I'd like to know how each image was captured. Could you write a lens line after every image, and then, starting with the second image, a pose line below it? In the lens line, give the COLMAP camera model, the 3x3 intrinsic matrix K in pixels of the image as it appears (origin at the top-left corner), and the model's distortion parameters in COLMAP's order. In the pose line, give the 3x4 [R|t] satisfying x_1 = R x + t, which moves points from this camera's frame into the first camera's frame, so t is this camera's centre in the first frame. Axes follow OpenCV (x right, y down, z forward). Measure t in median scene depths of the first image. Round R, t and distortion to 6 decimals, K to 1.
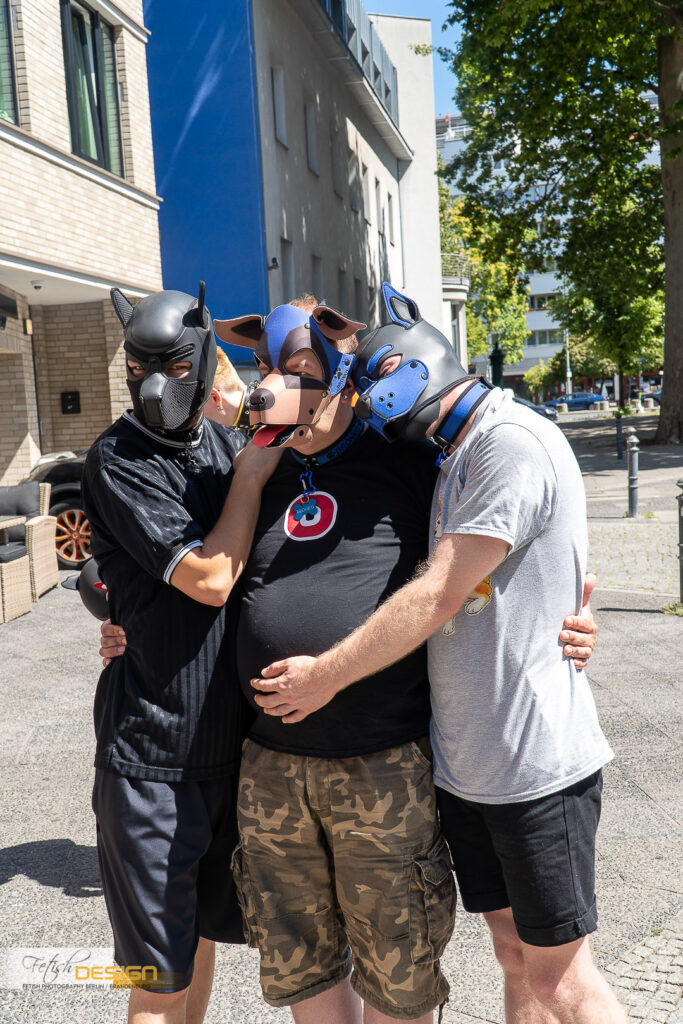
lens RADIAL K [[1248.6, 0, 369.4], [0, 1248.6, 484.5], [0, 0, 1]] dist [0.124453, 0.000000]
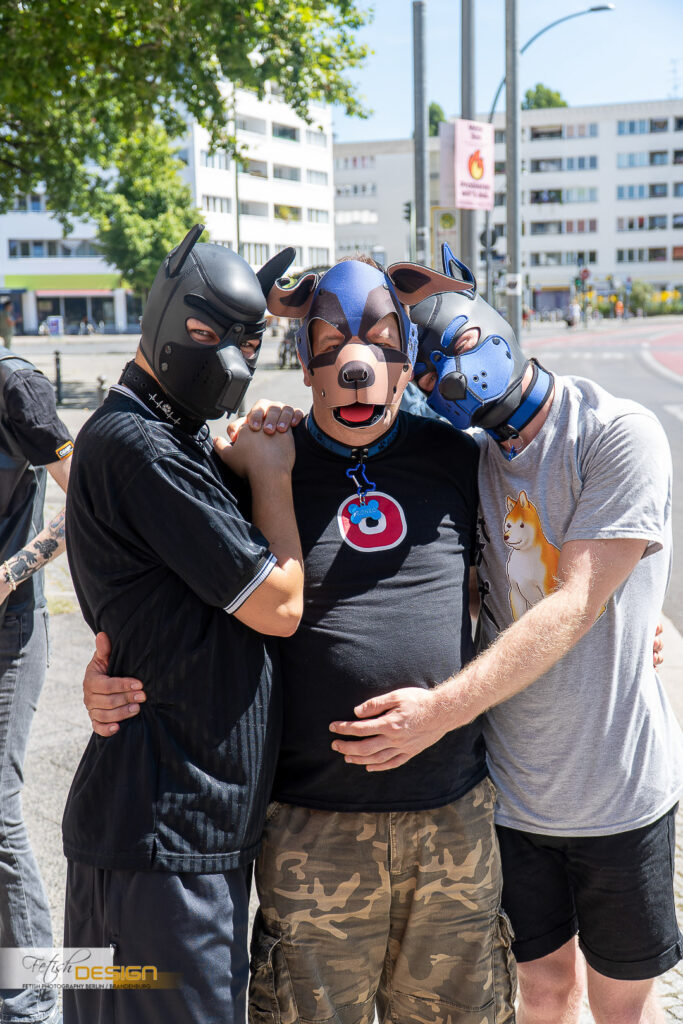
lens RADIAL K [[1451.3, 0, 348.3], [0, 1451.3, 518.3], [0, 0, 1]] dist [0.168629, 0.000000]
pose [[0.816863, -0.023585, 0.576349, -0.617572], [0.000568, 0.999196, 0.040084, -0.014613], [-0.576831, -0.032416, 0.816220, 0.238438]]
